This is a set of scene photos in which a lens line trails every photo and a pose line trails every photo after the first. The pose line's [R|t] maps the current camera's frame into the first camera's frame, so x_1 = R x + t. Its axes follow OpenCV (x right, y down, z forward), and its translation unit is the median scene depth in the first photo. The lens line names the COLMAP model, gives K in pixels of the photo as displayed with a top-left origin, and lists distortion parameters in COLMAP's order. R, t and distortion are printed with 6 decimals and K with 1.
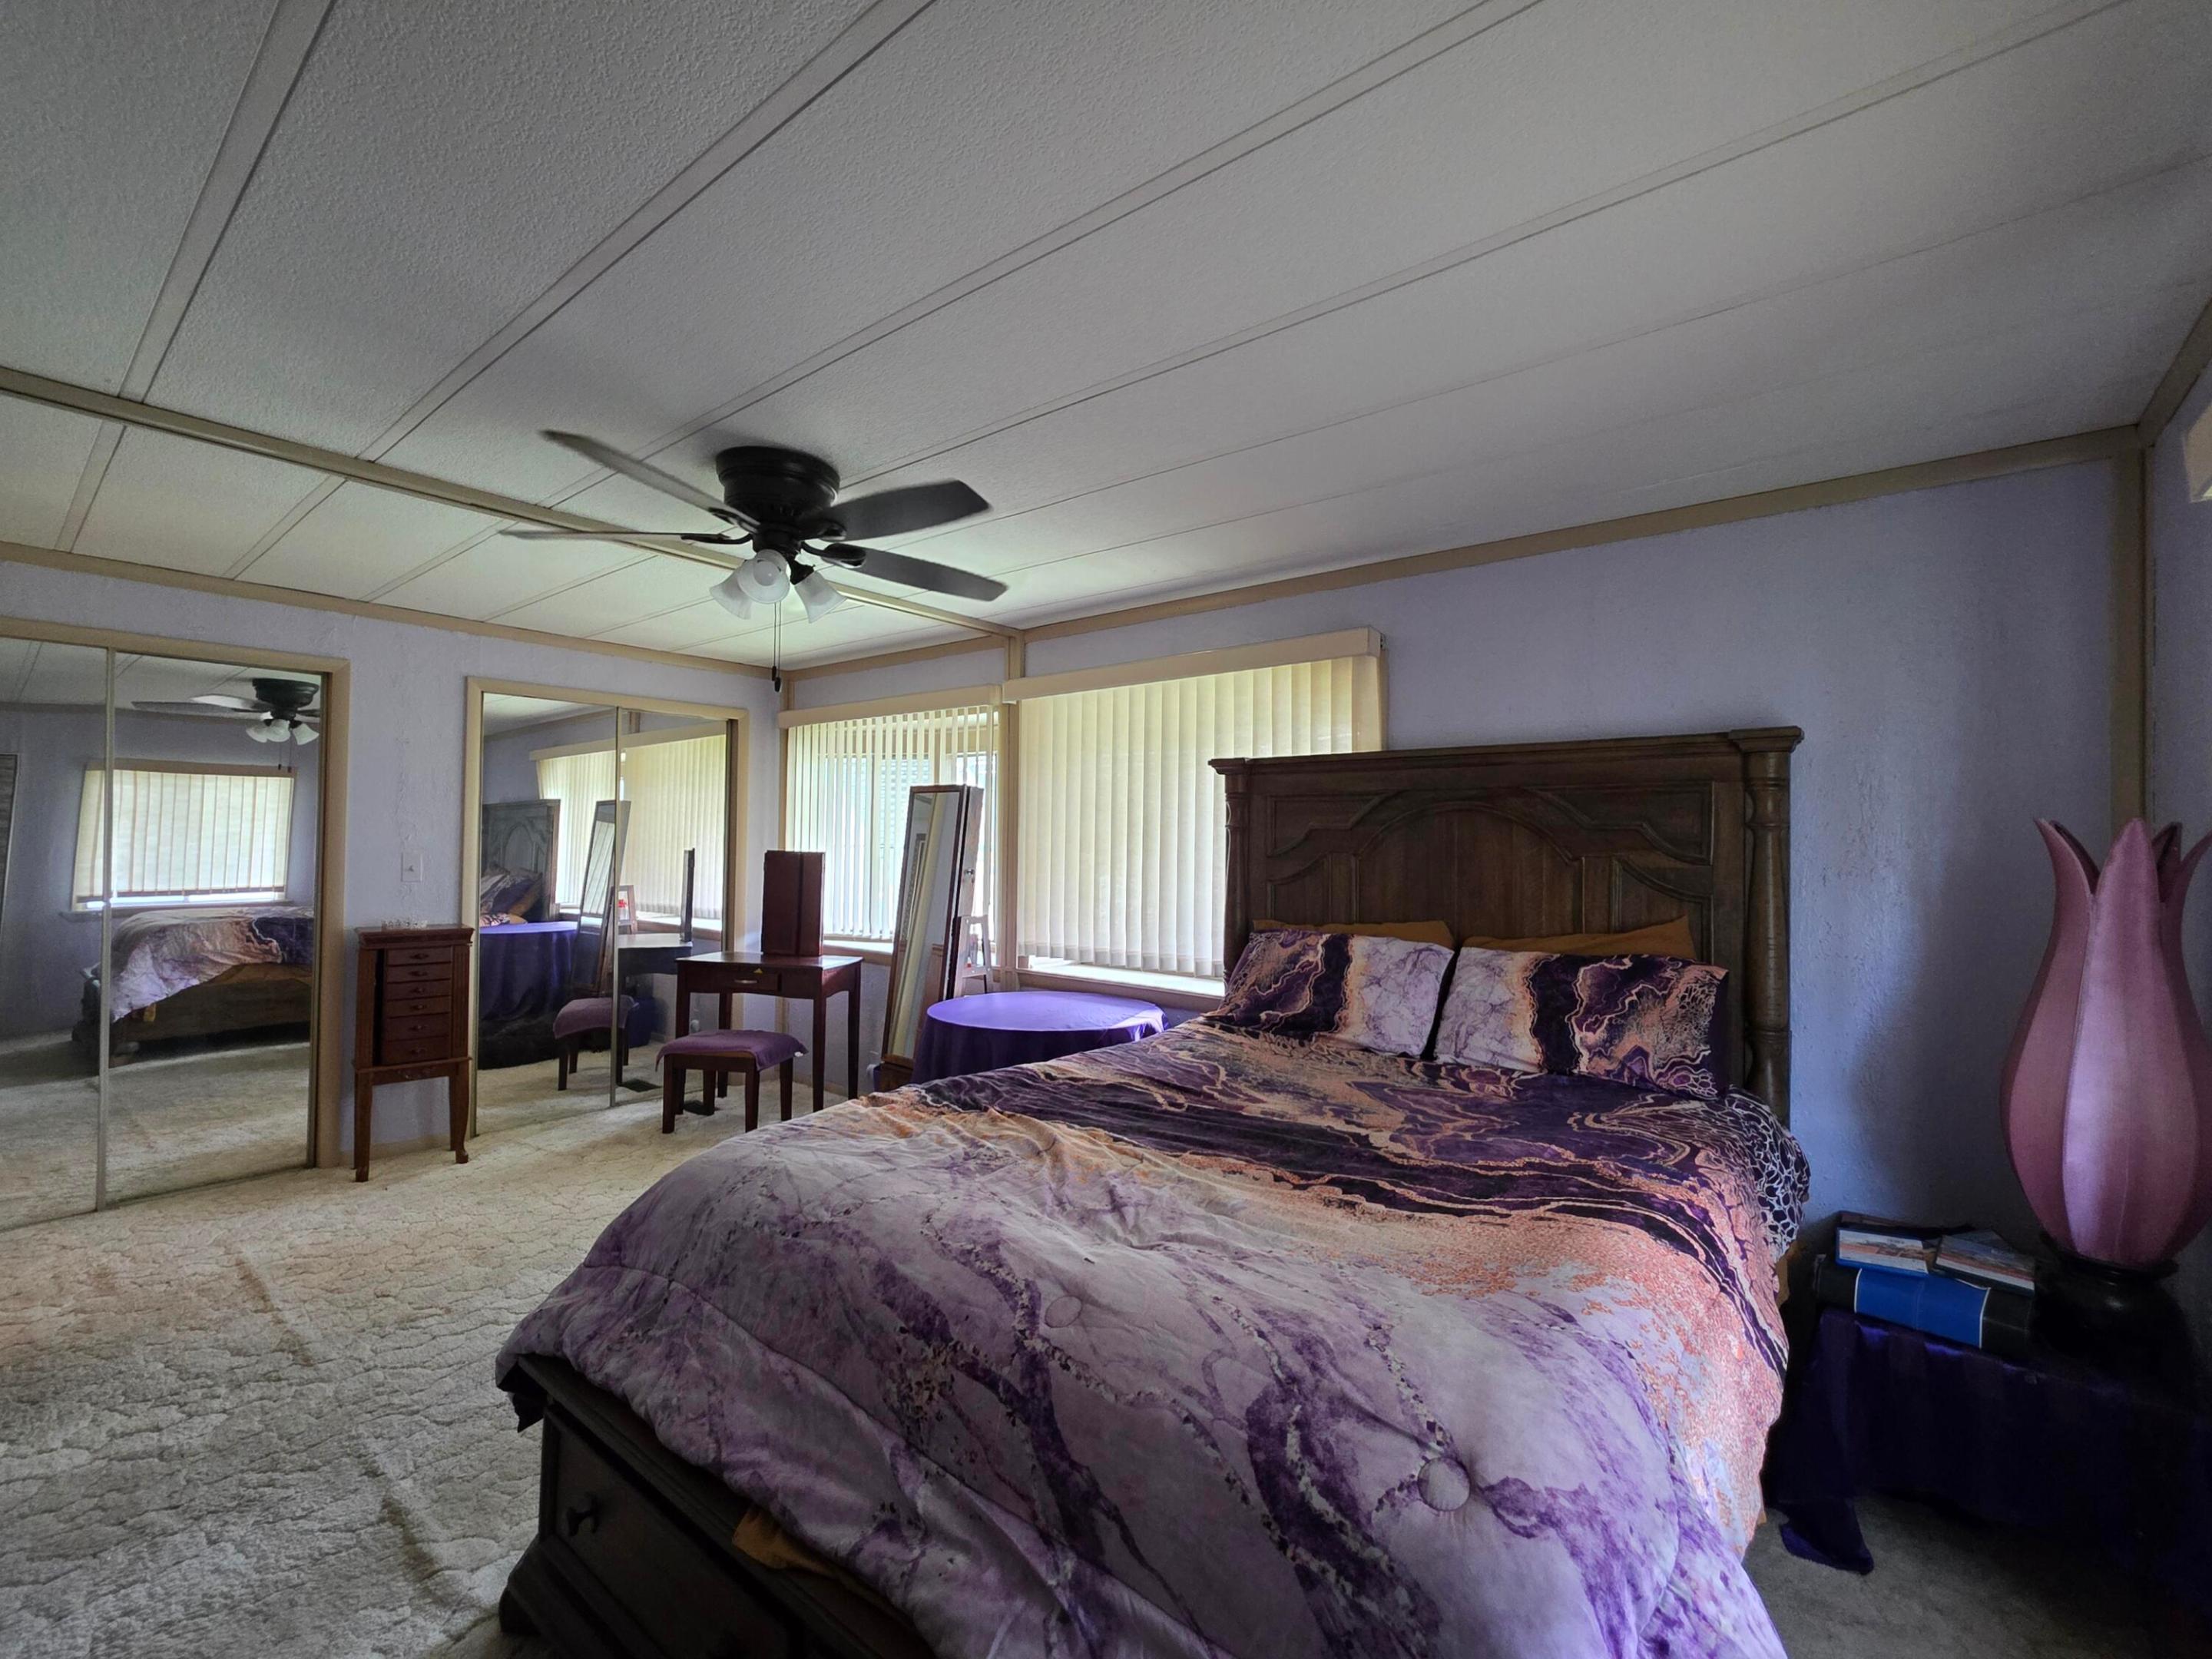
lens RADIAL K [[946.0, 0, 1106.0], [0, 946.0, 829.5], [0, 0, 1]] dist [-0.000539, -0.000028]
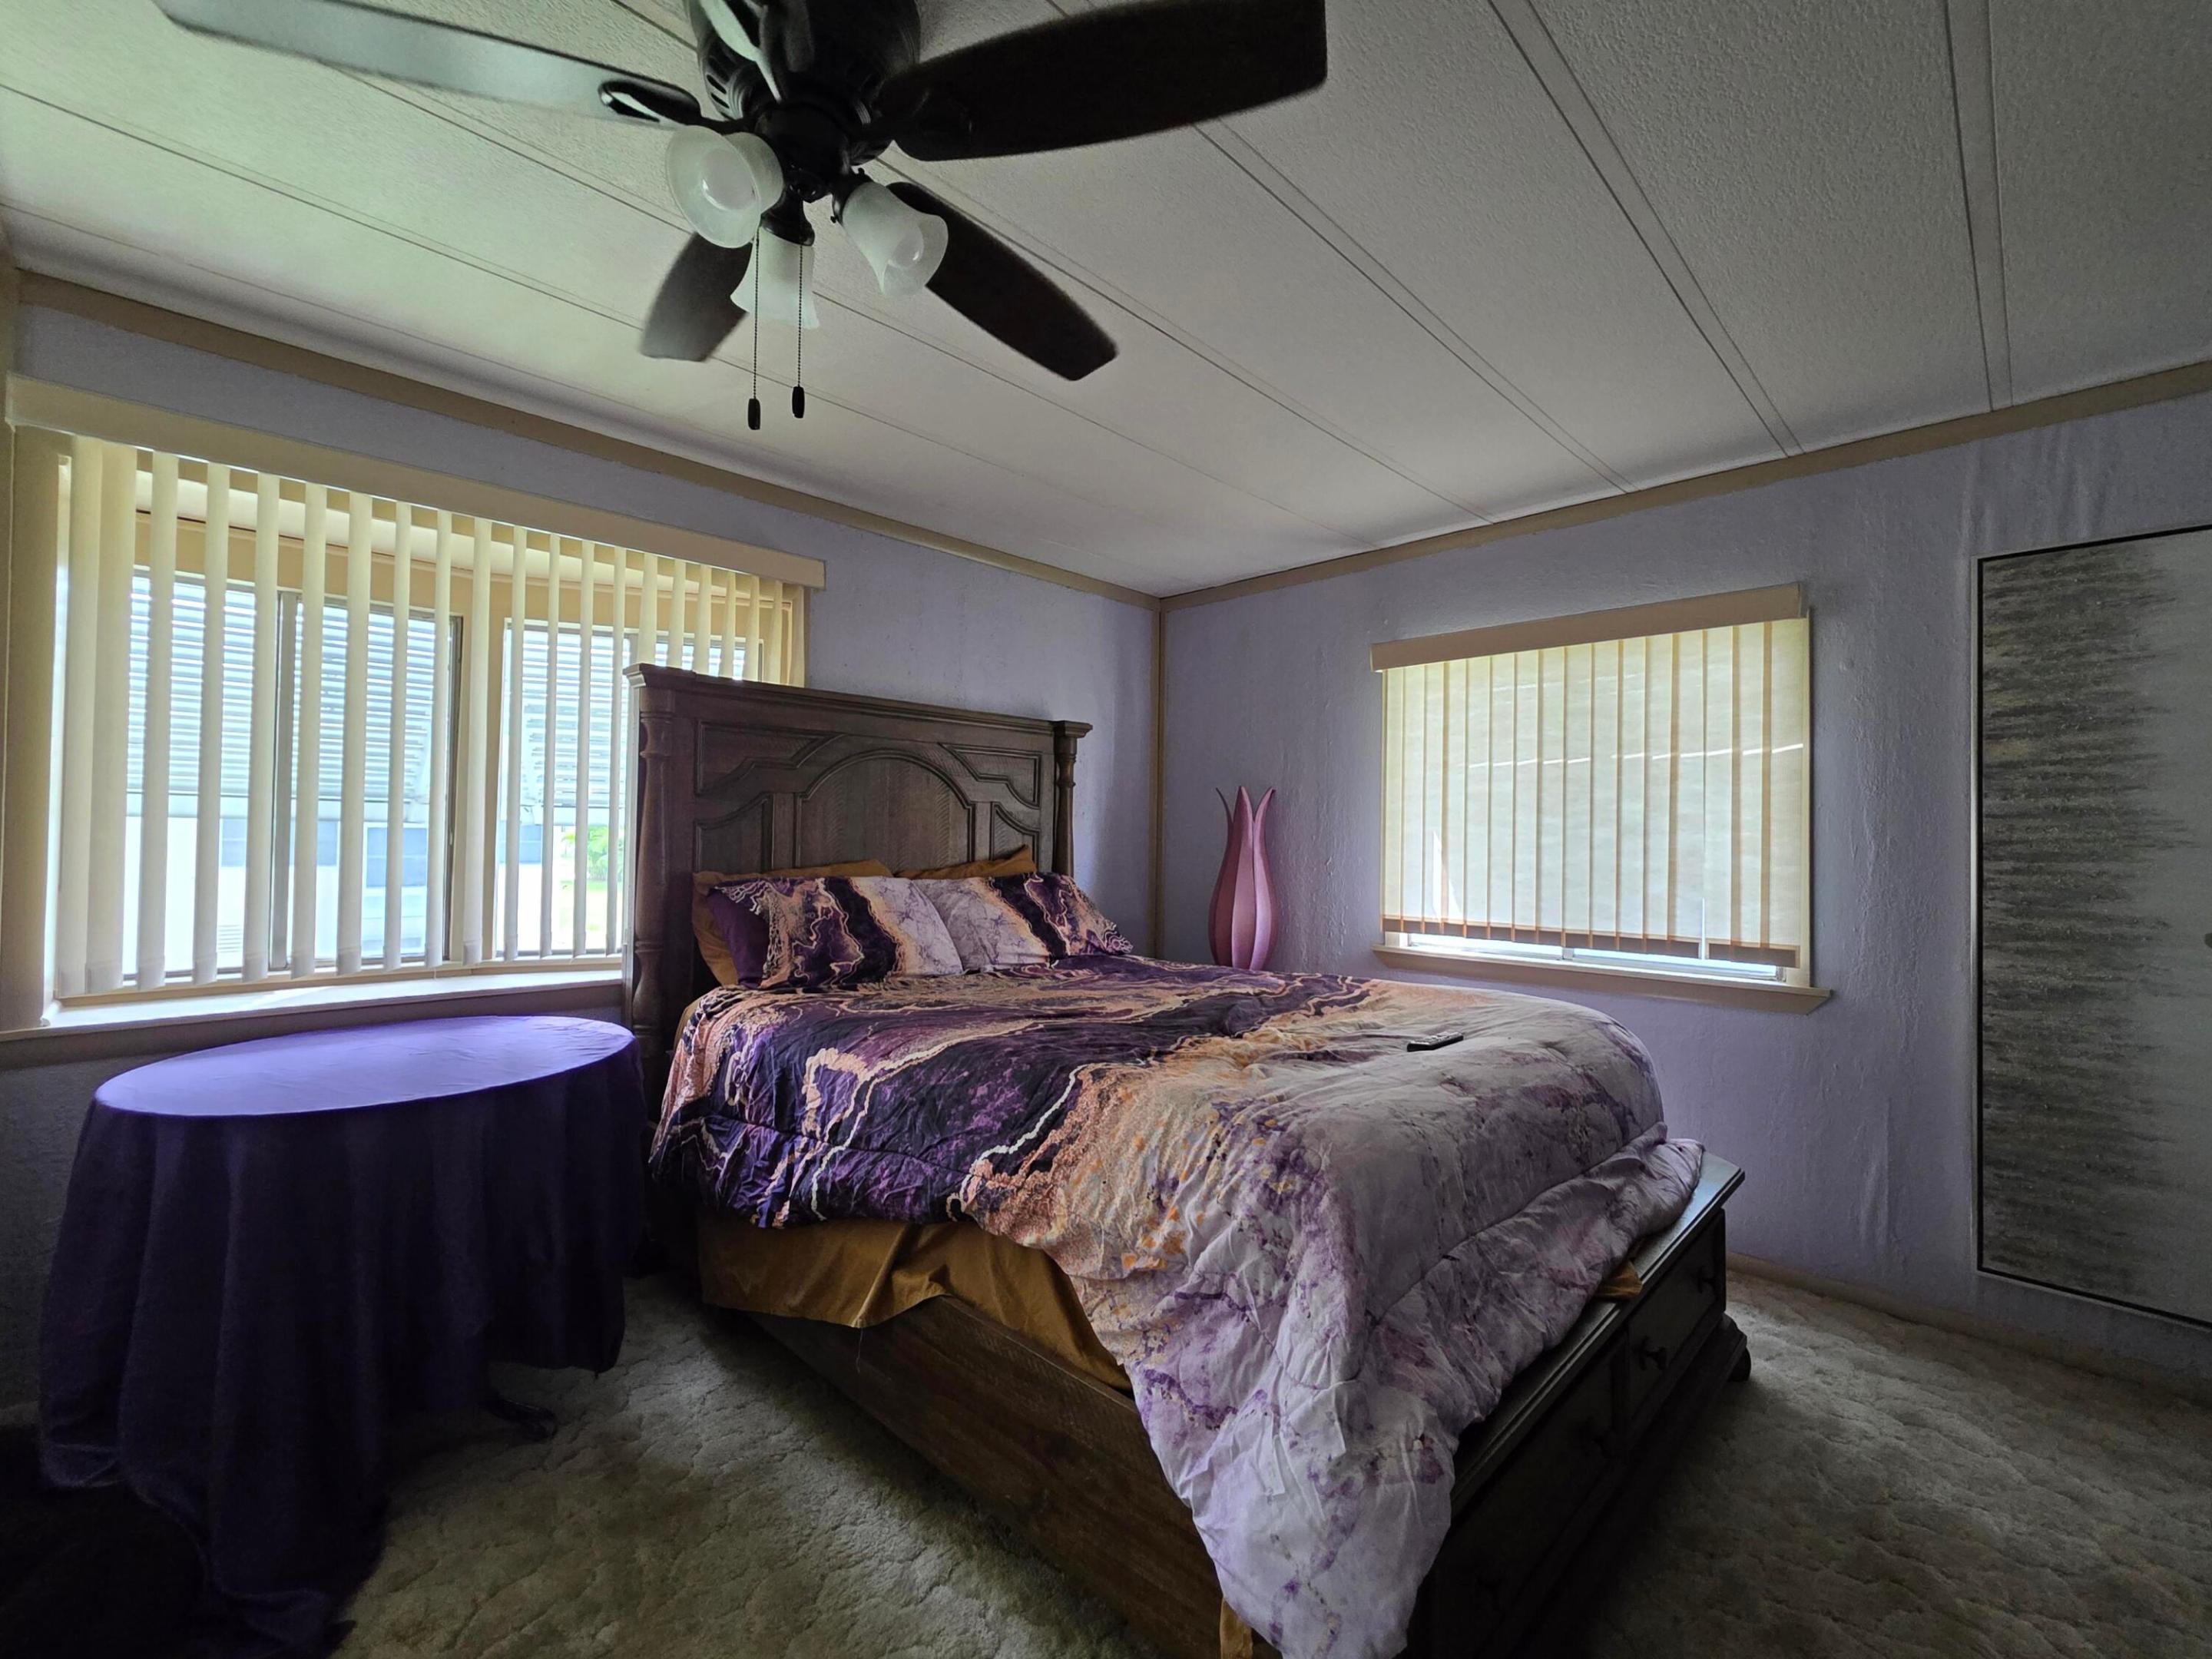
lens RADIAL K [[946.0, 0, 1106.0], [0, 946.0, 829.5], [0, 0, 1]] dist [-0.000539, -0.000028]
pose [[0.097562, 0.000359, 0.995229, -0.637088], [-0.026319, 0.999651, 0.002219, 0.050190], [-0.994881, -0.026410, 0.097537, 0.594214]]
